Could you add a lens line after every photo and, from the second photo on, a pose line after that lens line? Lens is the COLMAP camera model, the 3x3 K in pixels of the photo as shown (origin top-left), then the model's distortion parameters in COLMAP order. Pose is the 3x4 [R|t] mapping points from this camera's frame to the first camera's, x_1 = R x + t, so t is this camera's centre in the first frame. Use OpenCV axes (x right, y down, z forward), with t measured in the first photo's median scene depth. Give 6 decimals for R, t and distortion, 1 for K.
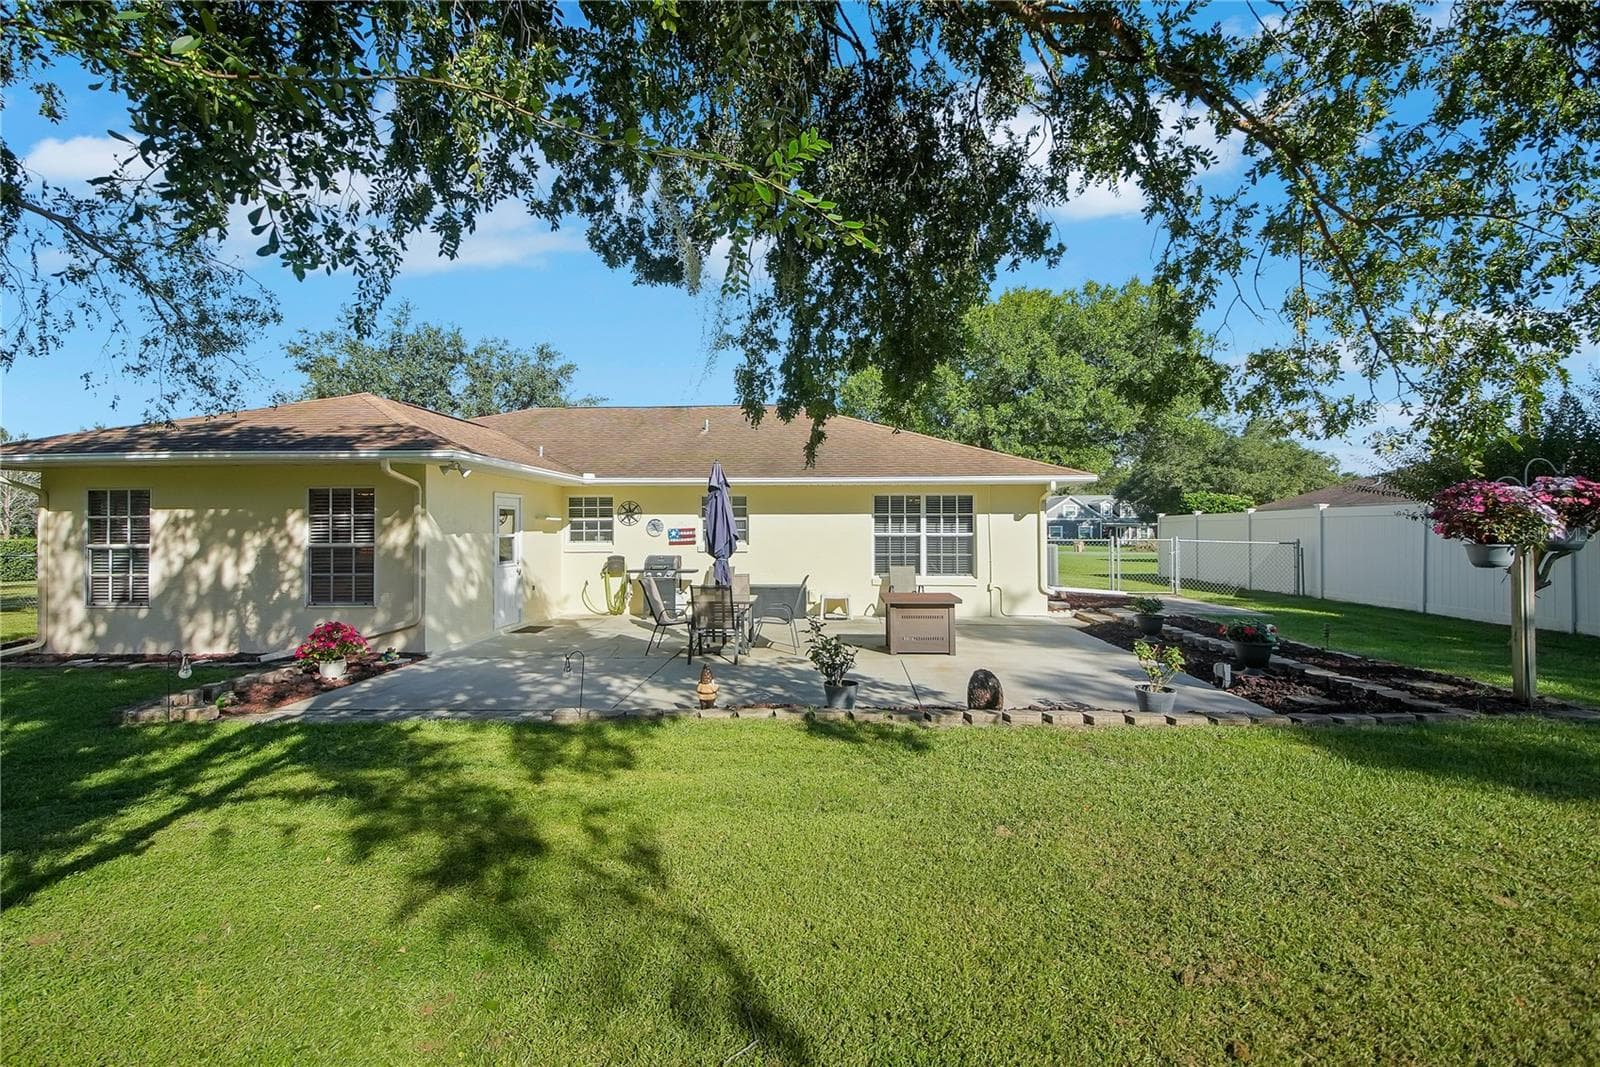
lens RADIAL K [[686.8, 0, 800.0], [0, 686.8, 533.5], [0, 0, 1]] dist [0.014342, -0.000085]
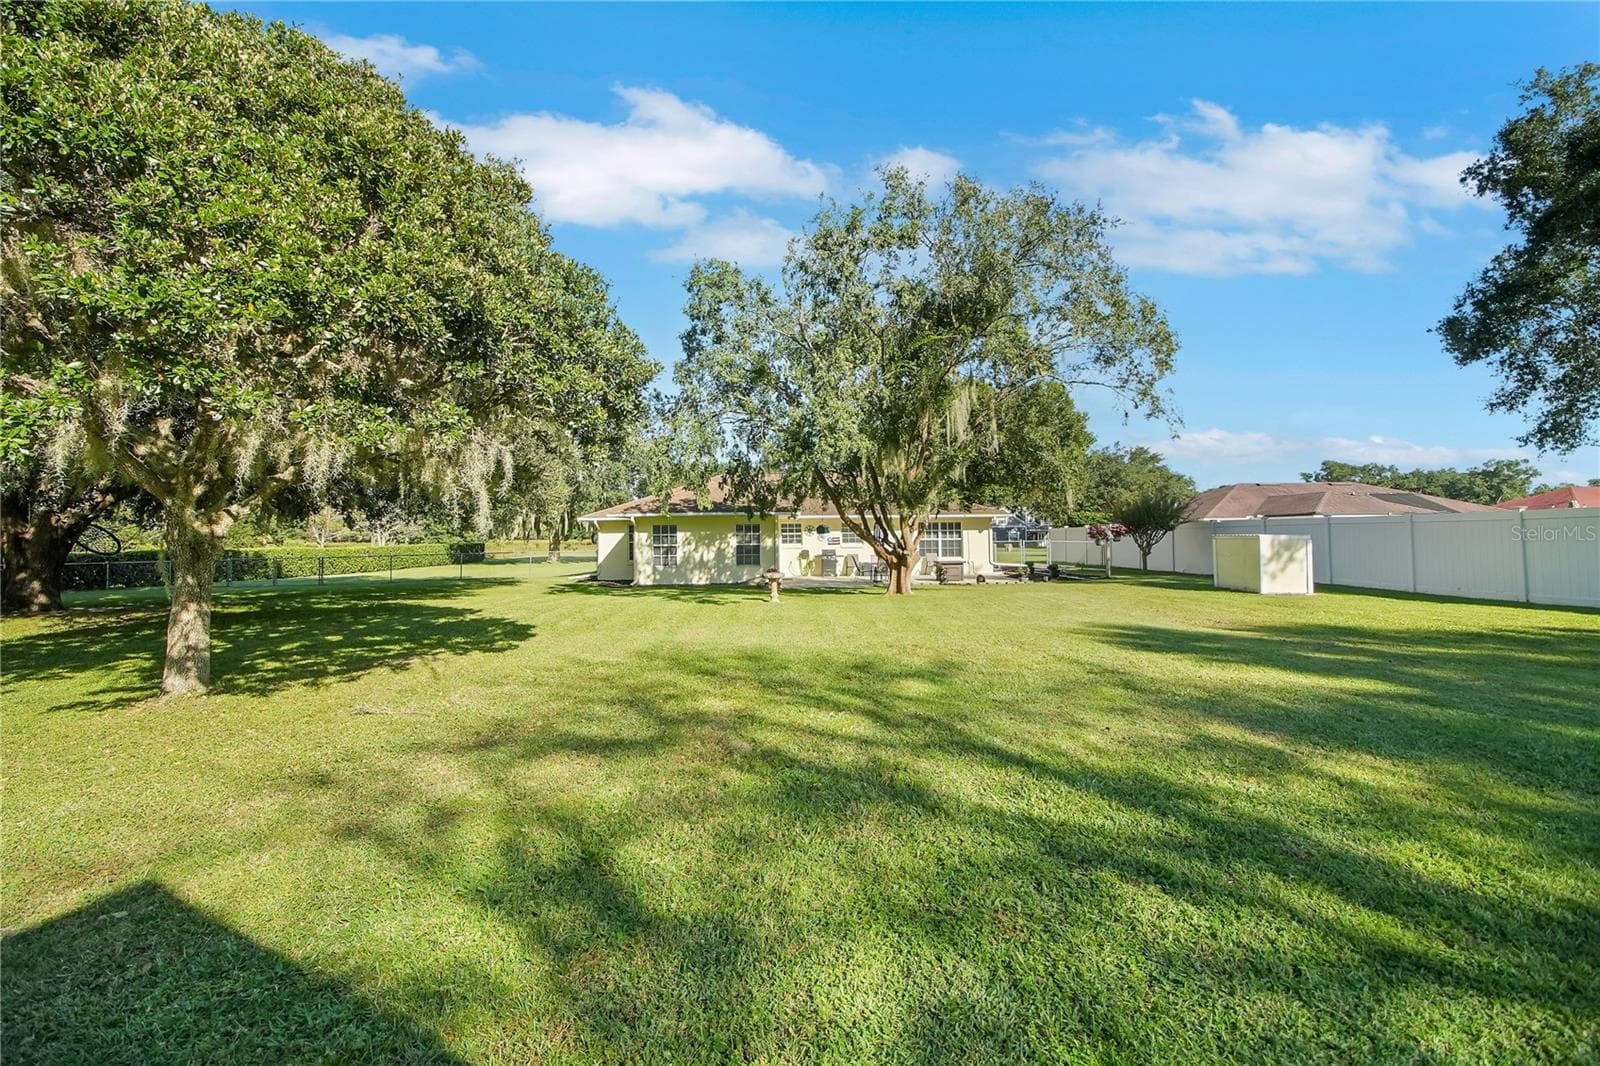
lens RADIAL K [[701.5, 0, 800.0], [0, 701.5, 533.0], [0, 0, 1]] dist [-0.001365, -0.000197]
pose [[0.995486, -0.007139, 0.094635, -0.500541], [0.008107, 0.999919, -0.009842, -0.000136], [-0.094557, 0.010565, 0.995463, -1.264517]]
